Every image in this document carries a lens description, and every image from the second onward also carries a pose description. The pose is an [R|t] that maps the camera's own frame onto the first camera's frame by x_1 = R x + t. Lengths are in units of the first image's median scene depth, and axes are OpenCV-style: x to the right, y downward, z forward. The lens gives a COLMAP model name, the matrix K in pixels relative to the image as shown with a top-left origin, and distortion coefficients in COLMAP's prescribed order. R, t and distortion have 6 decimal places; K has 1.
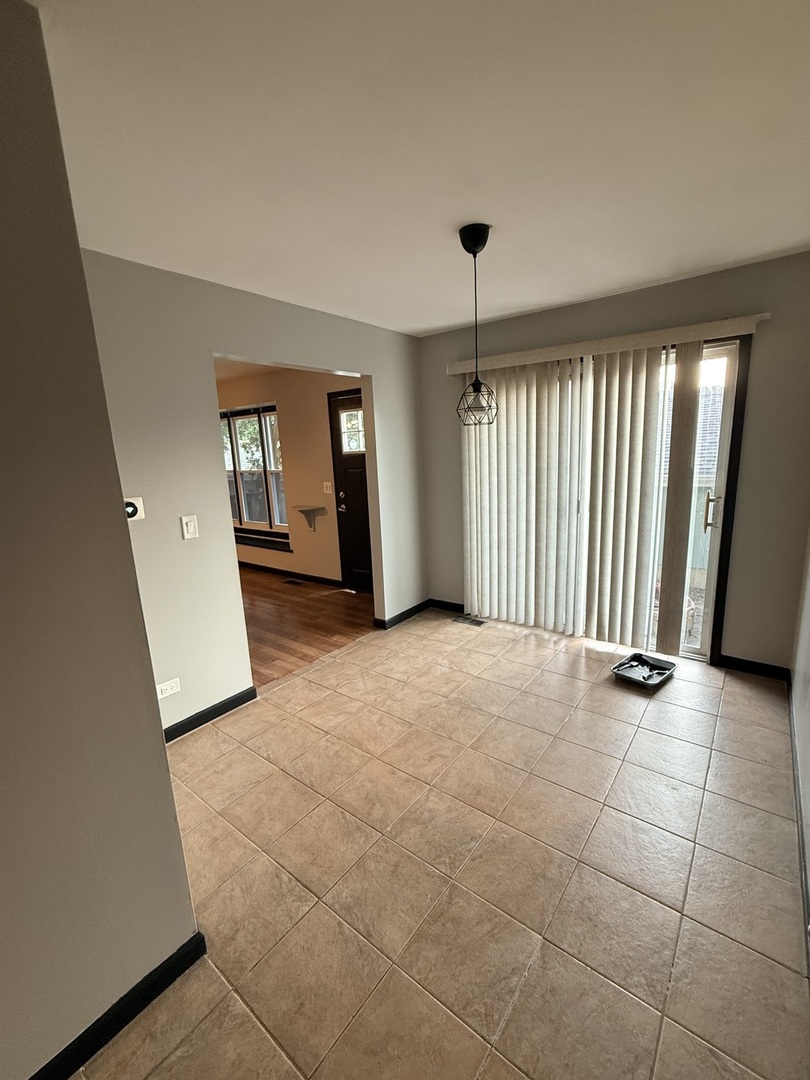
lens RADIAL K [[460.7, 0, 405.0], [0, 460.7, 540.0], [0, 0, 1]] dist [-0.002360, -0.000522]
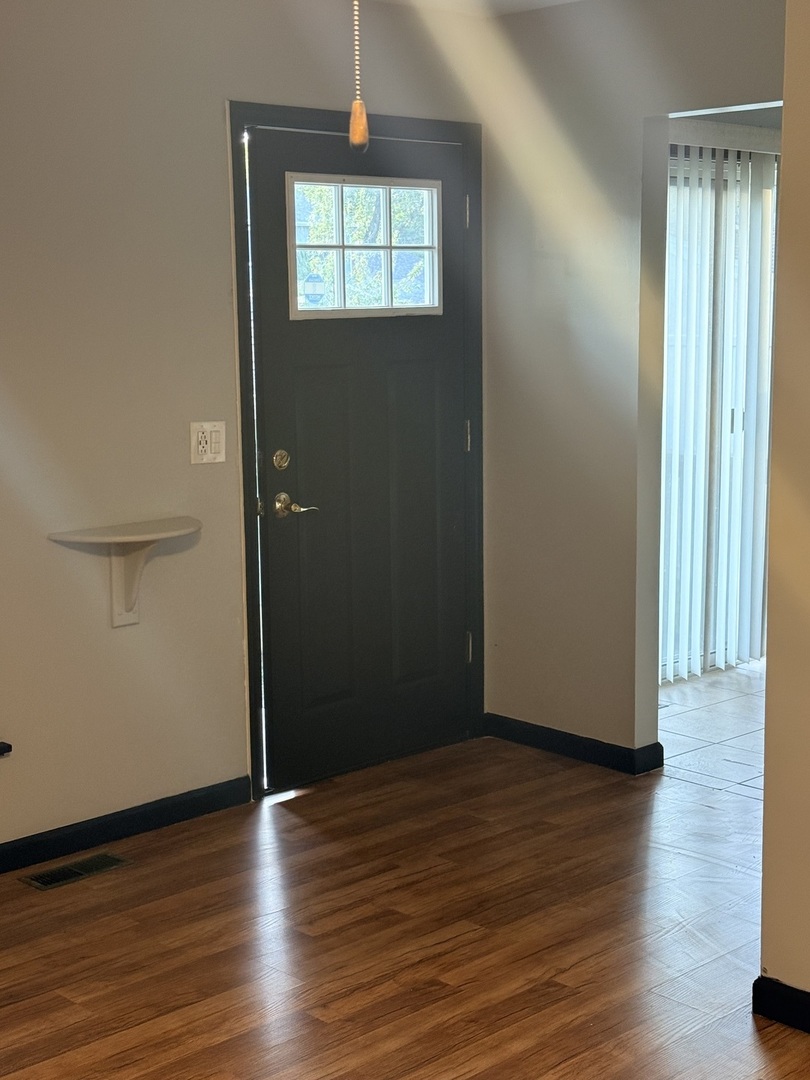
lens RADIAL K [[1583.7, 0, 405.0], [0, 1583.7, 540.0], [0, 0, 1]] dist [-0.010404, -0.030100]
pose [[0.152493, -0.113035, 0.981819, -1.129488], [0.204000, 0.975644, 0.080640, -0.114935], [-0.967021, 0.187994, 0.171838, 0.782627]]
